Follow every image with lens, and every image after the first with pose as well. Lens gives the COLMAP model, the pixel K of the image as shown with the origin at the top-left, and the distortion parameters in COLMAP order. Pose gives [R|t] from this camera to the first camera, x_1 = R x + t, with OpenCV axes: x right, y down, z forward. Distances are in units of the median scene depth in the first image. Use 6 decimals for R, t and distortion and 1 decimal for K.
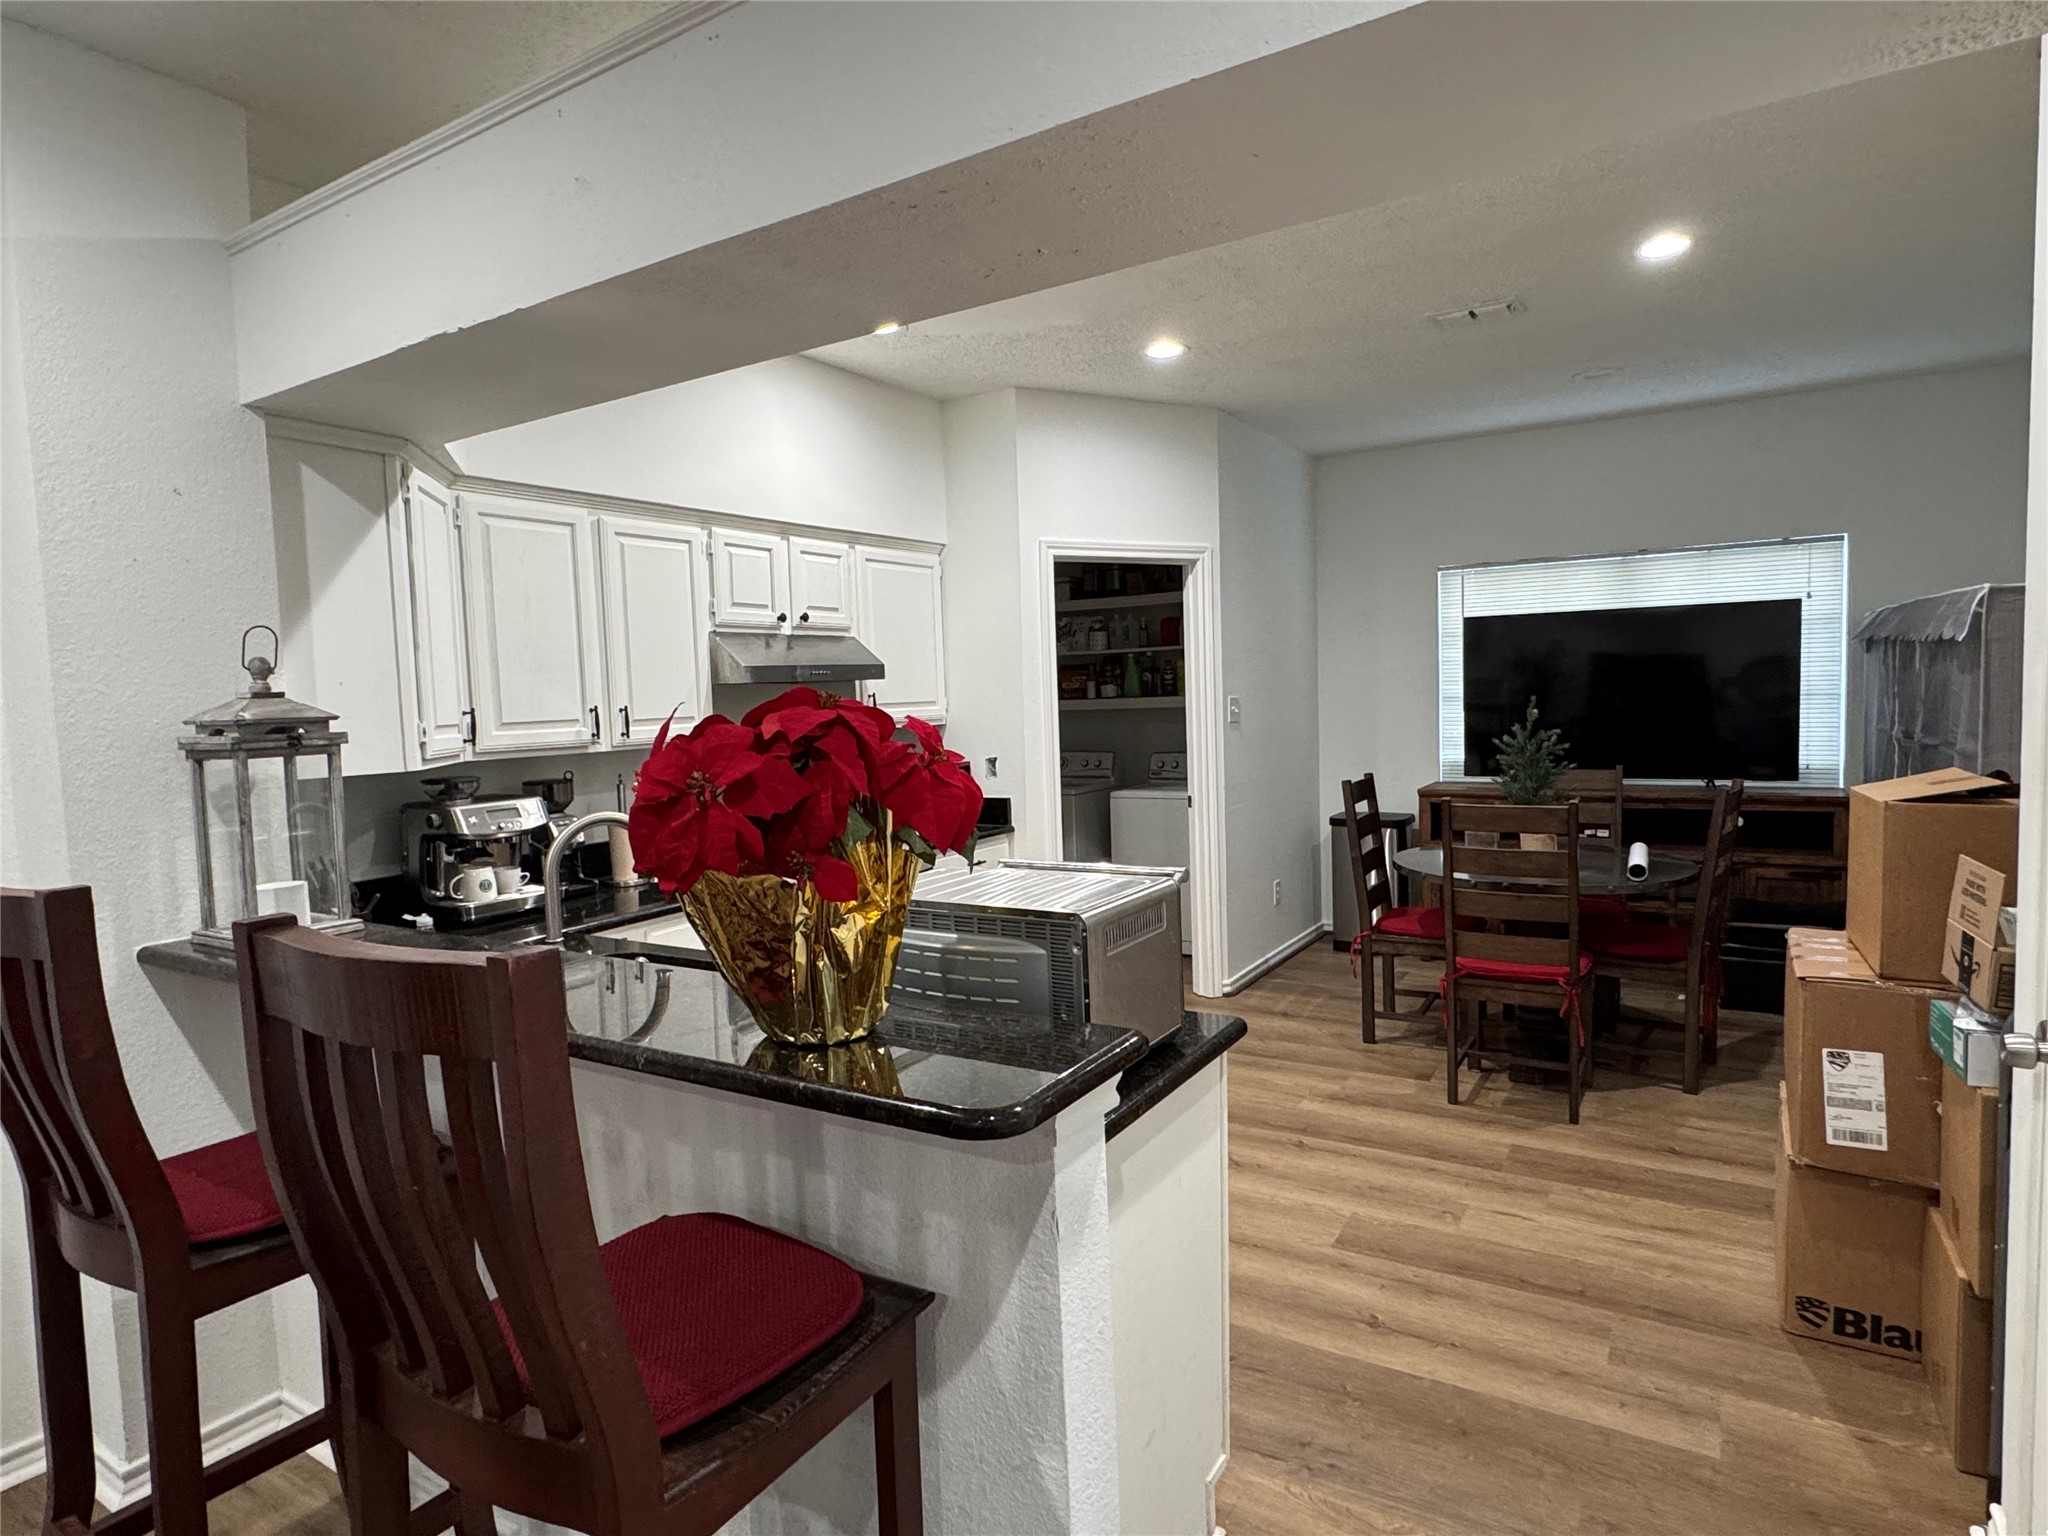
lens RADIAL K [[1143.6, 0, 1012.6], [0, 1143.6, 771.7], [0, 0, 1]] dist [-0.002332, -0.000018]
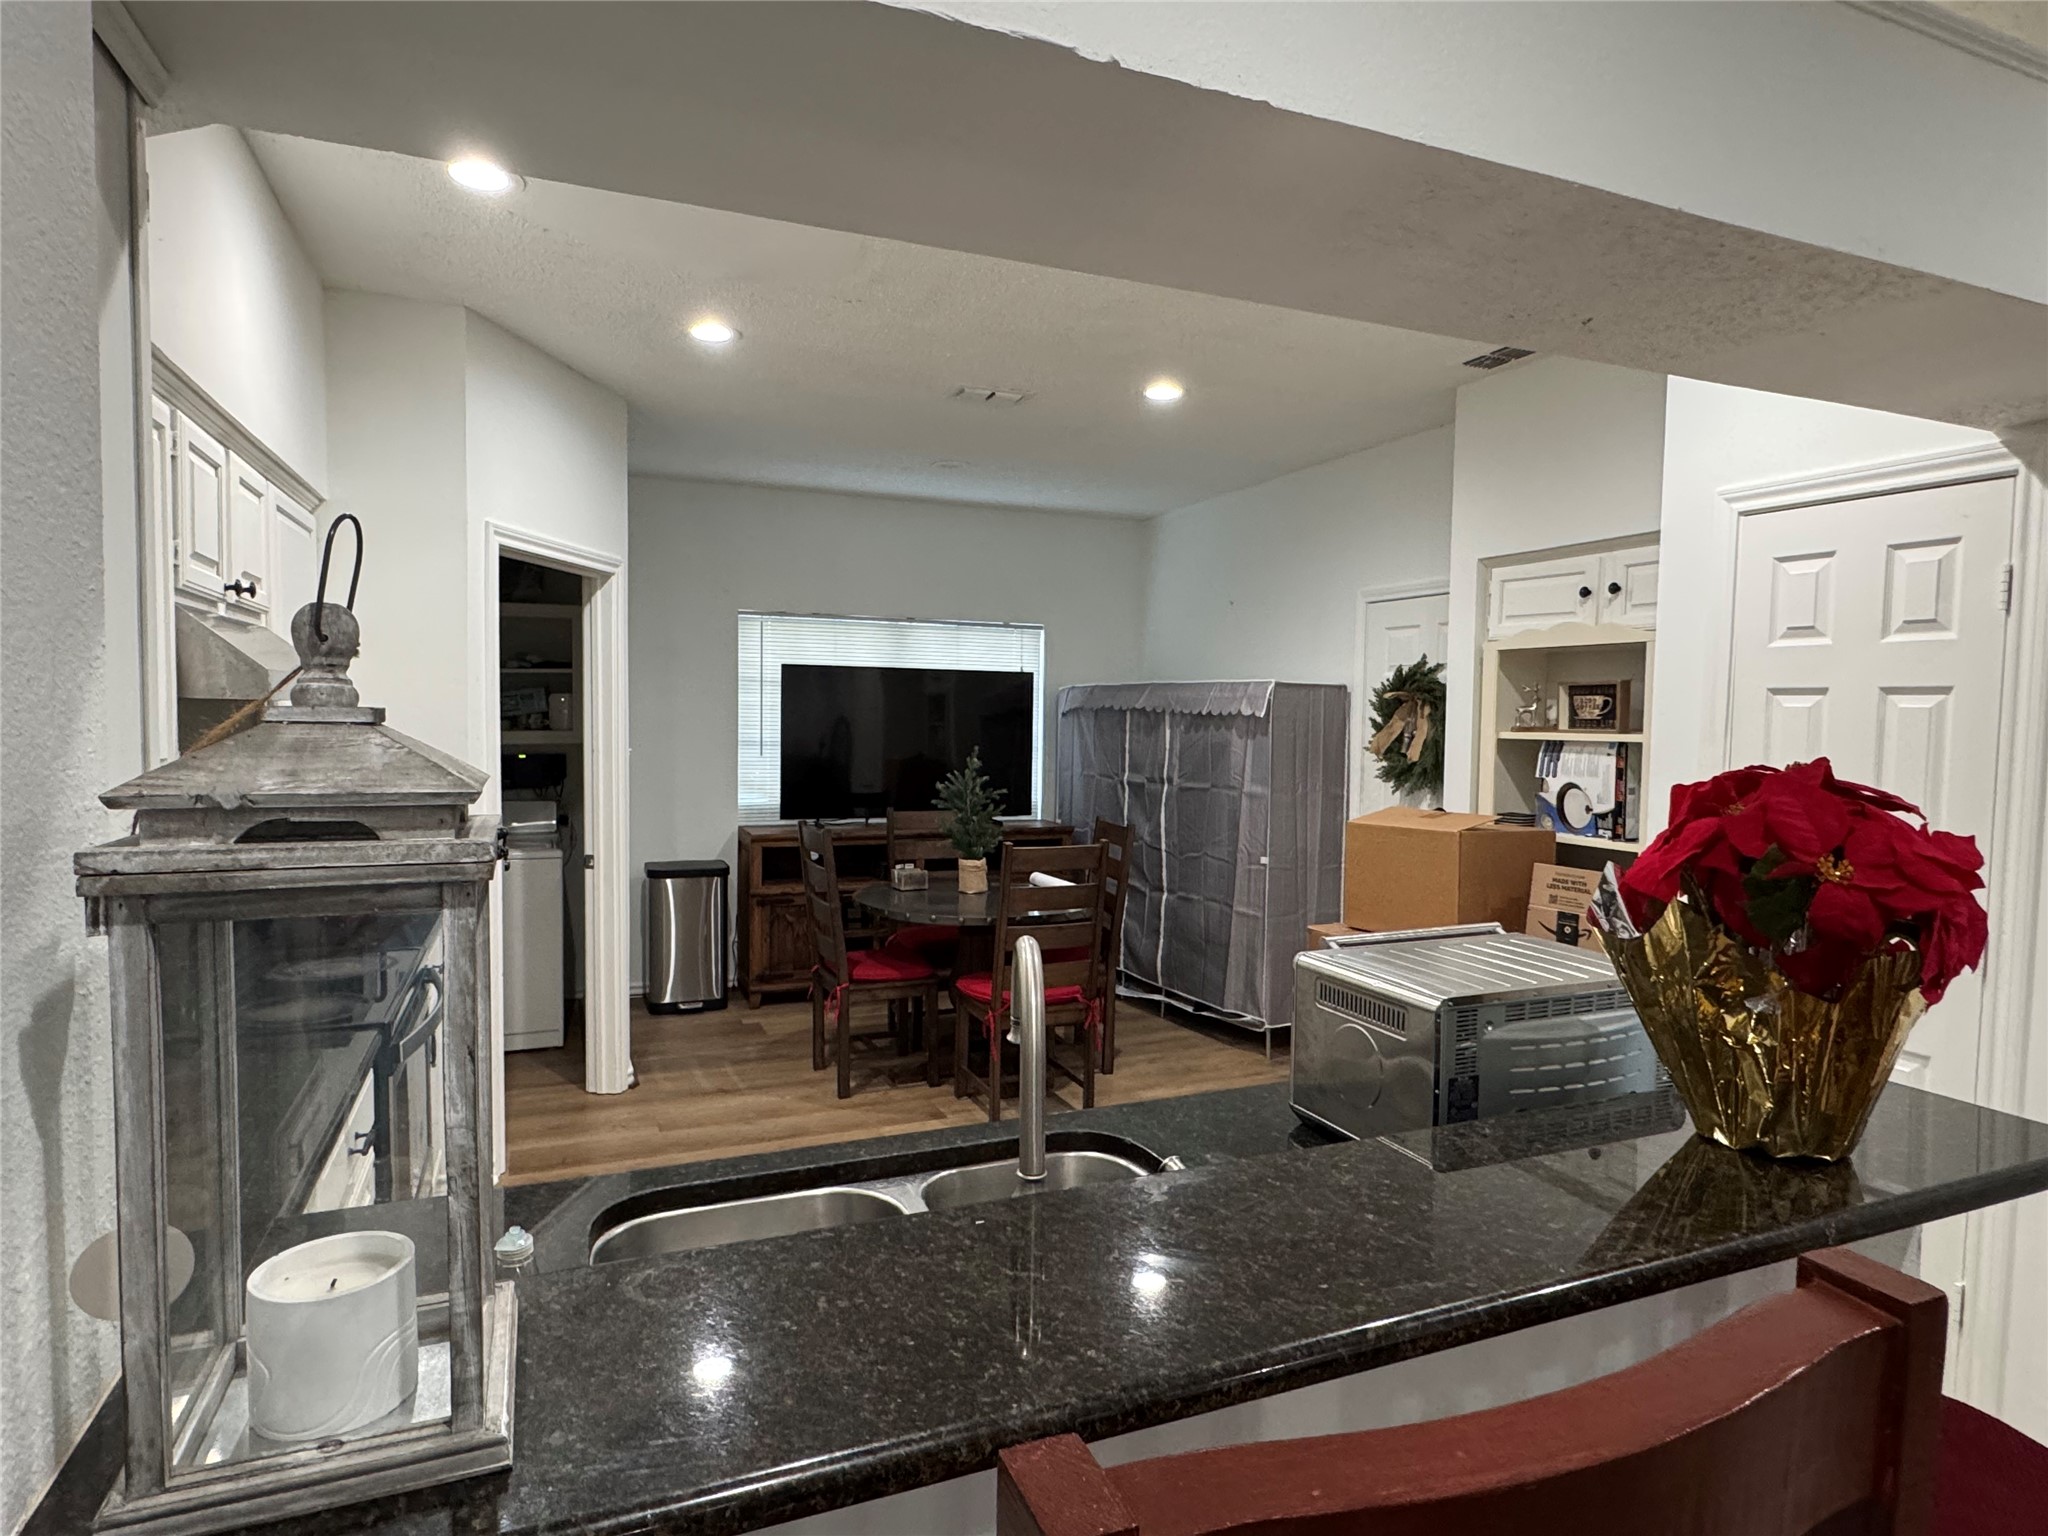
lens RADIAL K [[1143.6, 0, 1022.8], [0, 1143.6, 778.6], [0, 0, 1]] dist [-0.002332, -0.000018]
pose [[0.578449, -0.003315, 0.815712, -0.307966], [0.023907, 0.999631, -0.012891, -0.014573], [-0.815368, 0.026958, 0.578315, 0.238215]]
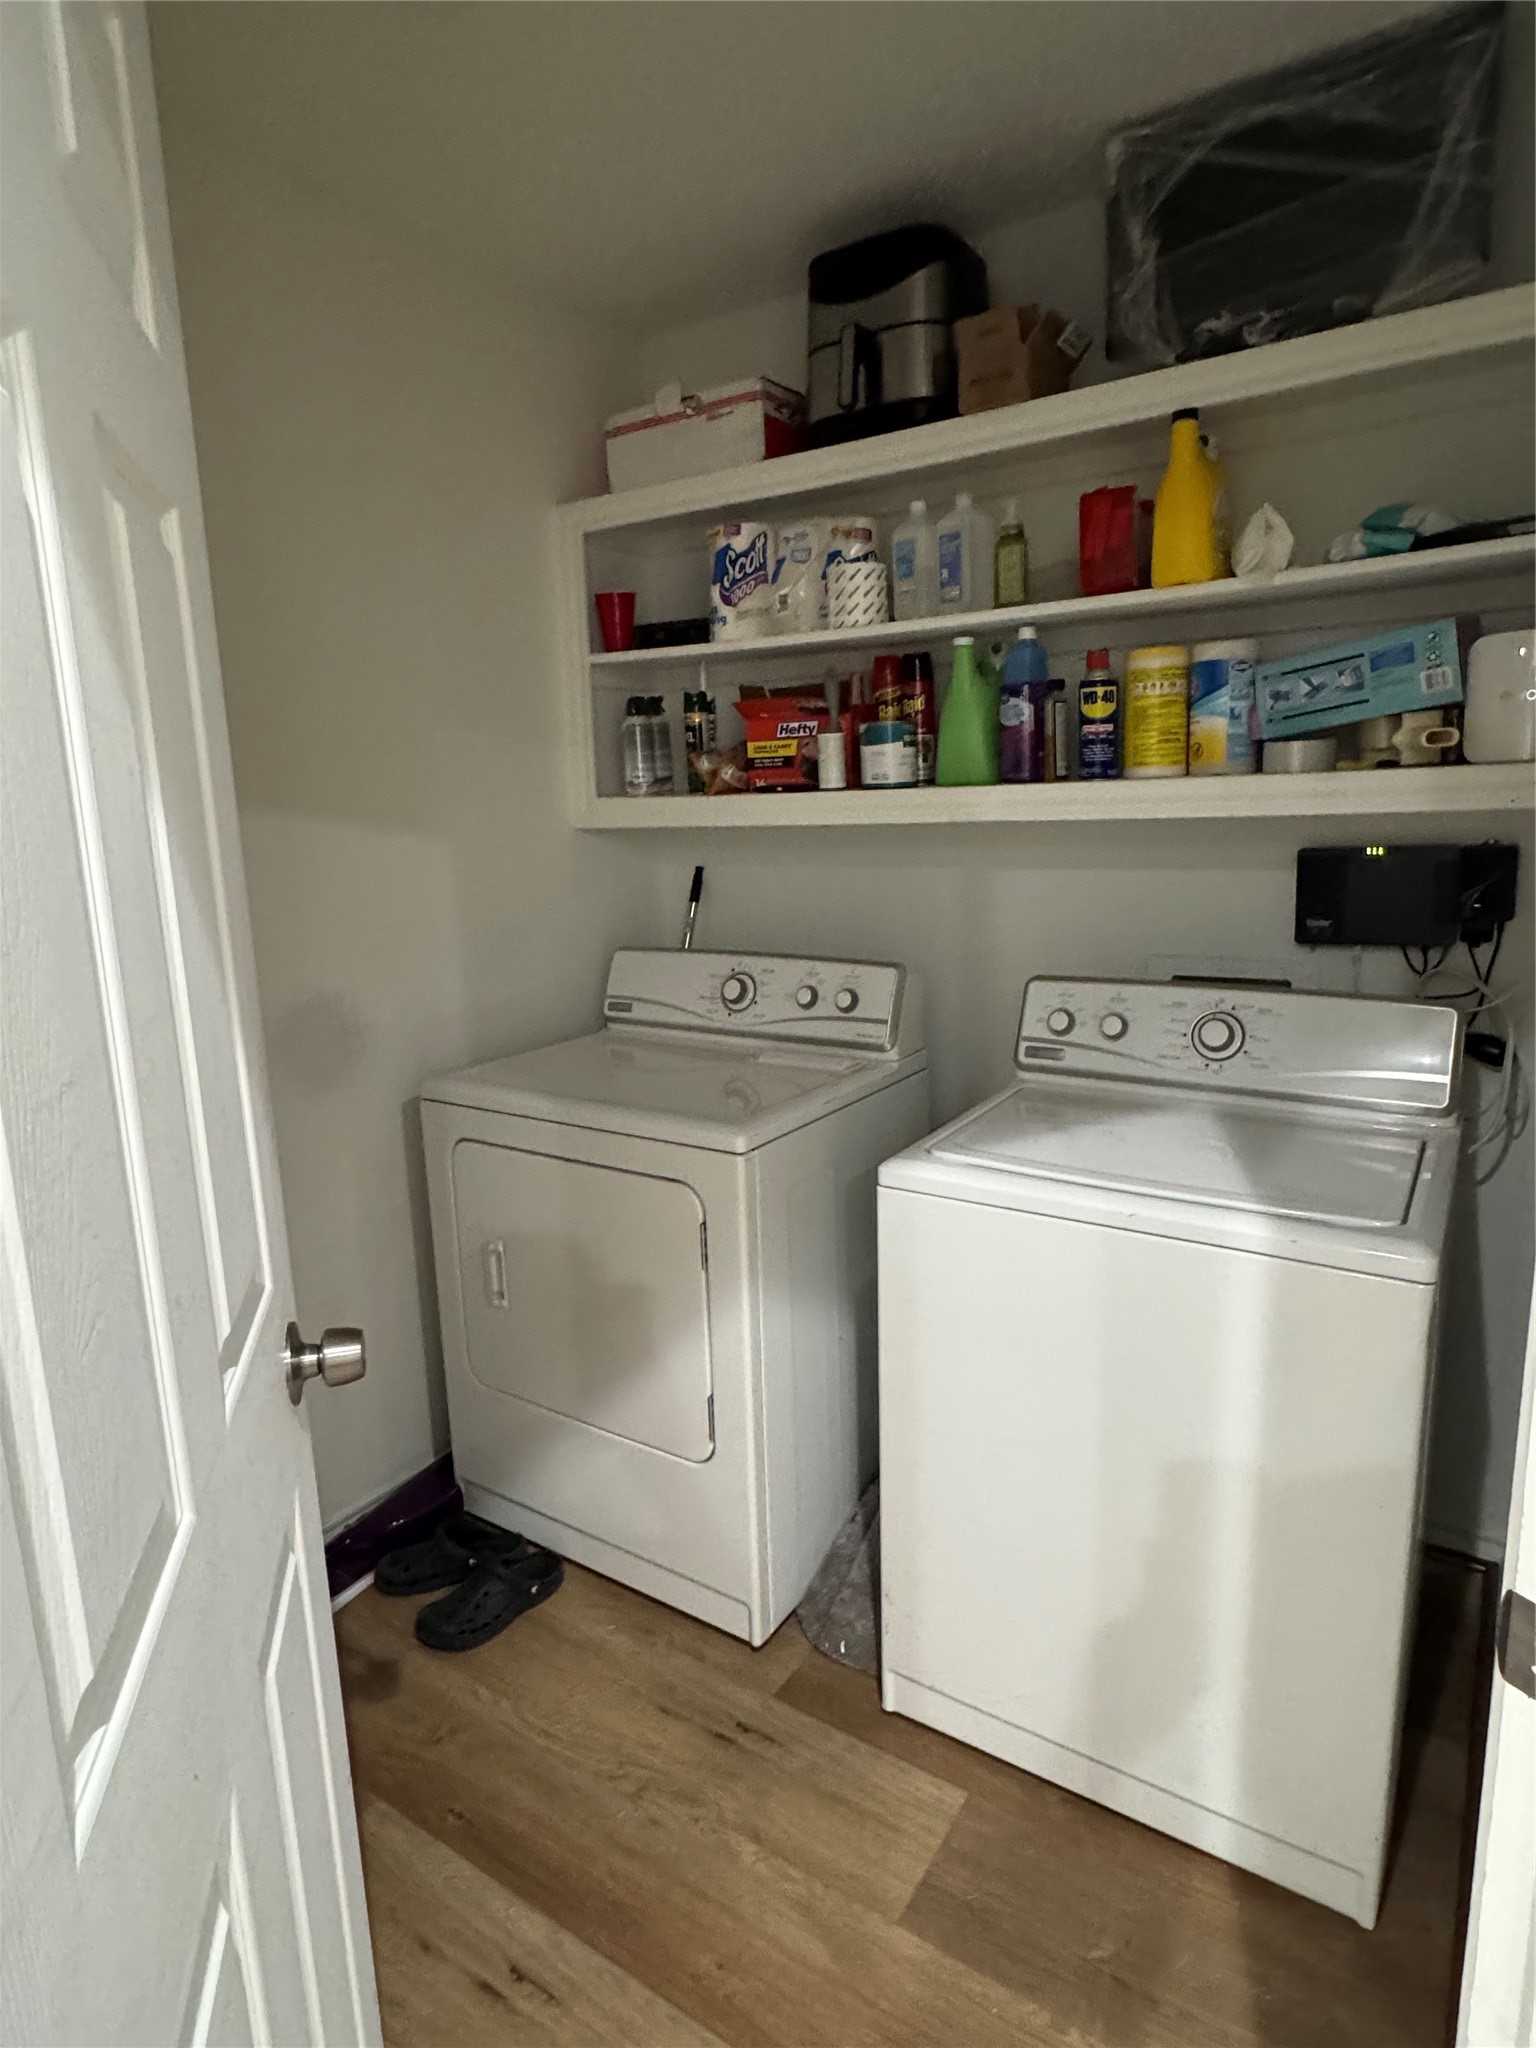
lens RADIAL K [[1143.6, 0, 775.2], [0, 1143.6, 1024.0], [0, 0, 1]] dist [-0.002332, -0.000018]
pose [[0.999663, 0.010689, -0.023660, 0.073449], [-0.007681, 0.992281, 0.123775, -0.046123], [0.024800, -0.123551, 0.992028, 0.809471]]
